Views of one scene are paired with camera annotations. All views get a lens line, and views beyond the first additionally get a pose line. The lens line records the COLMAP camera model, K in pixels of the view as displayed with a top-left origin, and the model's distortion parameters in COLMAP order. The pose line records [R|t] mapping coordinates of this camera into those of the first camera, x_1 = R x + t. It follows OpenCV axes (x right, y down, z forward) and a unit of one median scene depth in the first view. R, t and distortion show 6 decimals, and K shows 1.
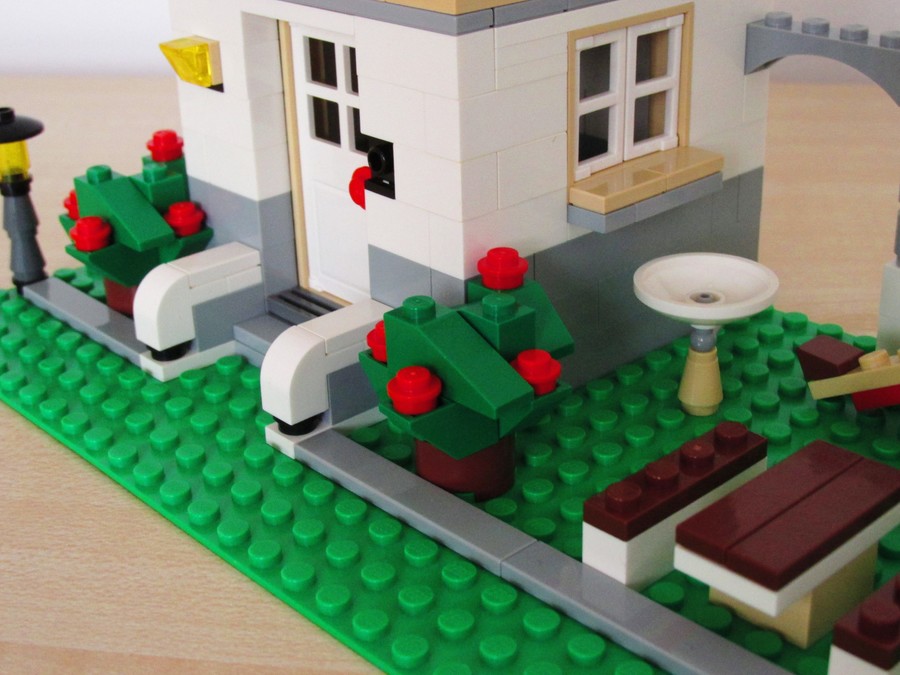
lens RADIAL K [[1398.3, 0, 450.0], [0, 1398.3, 337.5], [0, 0, 1]] dist [-0.092590, -0.072975]
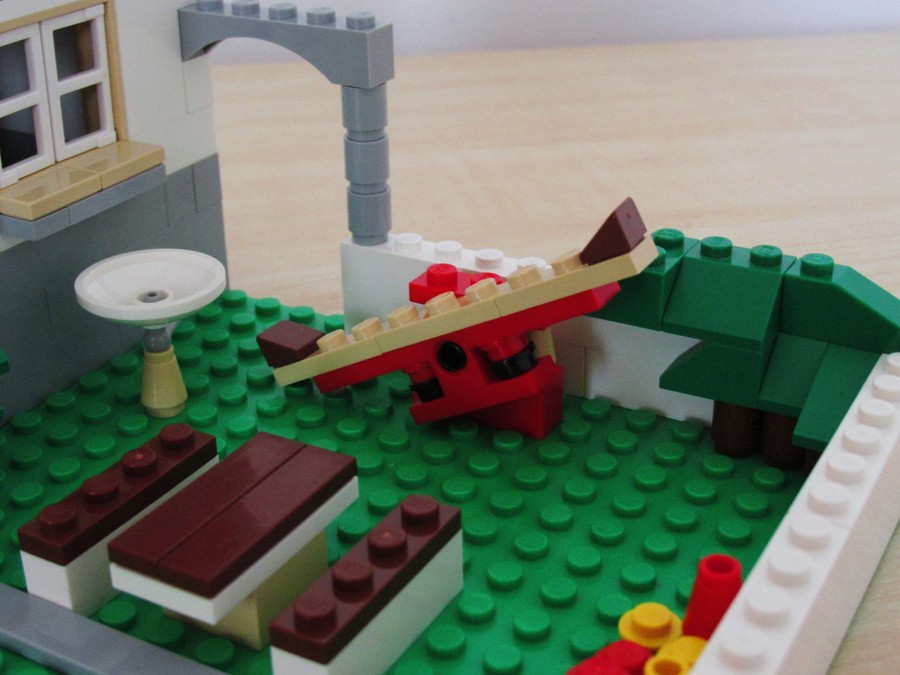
lens RADIAL K [[1398.3, 0, 450.0], [0, 1398.3, 337.5], [0, 0, 1]] dist [-0.092590, -0.072975]
pose [[0.950861, -0.112386, 0.288500, 0.094379], [0.108790, 0.993655, 0.028523, -0.005062], [-0.289875, 0.004265, 0.957055, 0.017021]]
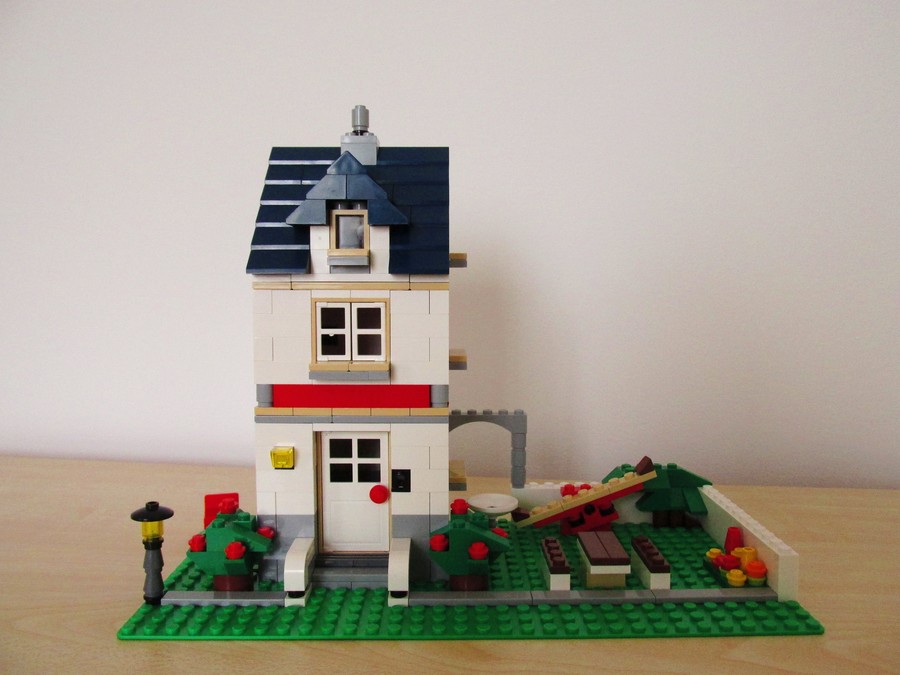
lens RADIAL K [[763.3, 0, 450.0], [0, 763.3, 337.5], [0, 0, 1]] dist [-0.000099, 0.001736]
pose [[0.669872, -0.029857, 0.741876, -0.969418], [0.290389, 0.930136, -0.224771, -0.025369], [-0.683334, 0.366000, 0.631742, -0.034661]]
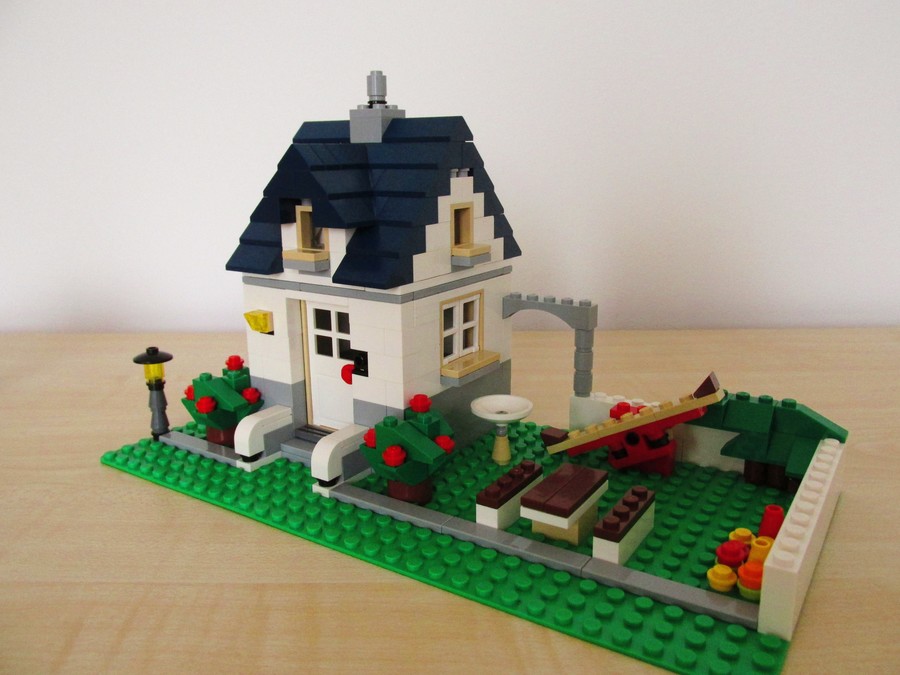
lens RADIAL K [[763.3, 0, 450.0], [0, 763.3, 337.5], [0, 0, 1]] dist [-0.000099, 0.001736]
pose [[0.970240, -0.037544, 0.239217, -0.194046], [0.081785, 0.980663, -0.177798, 0.065877], [-0.227916, 0.192071, 0.954549, -0.211810]]
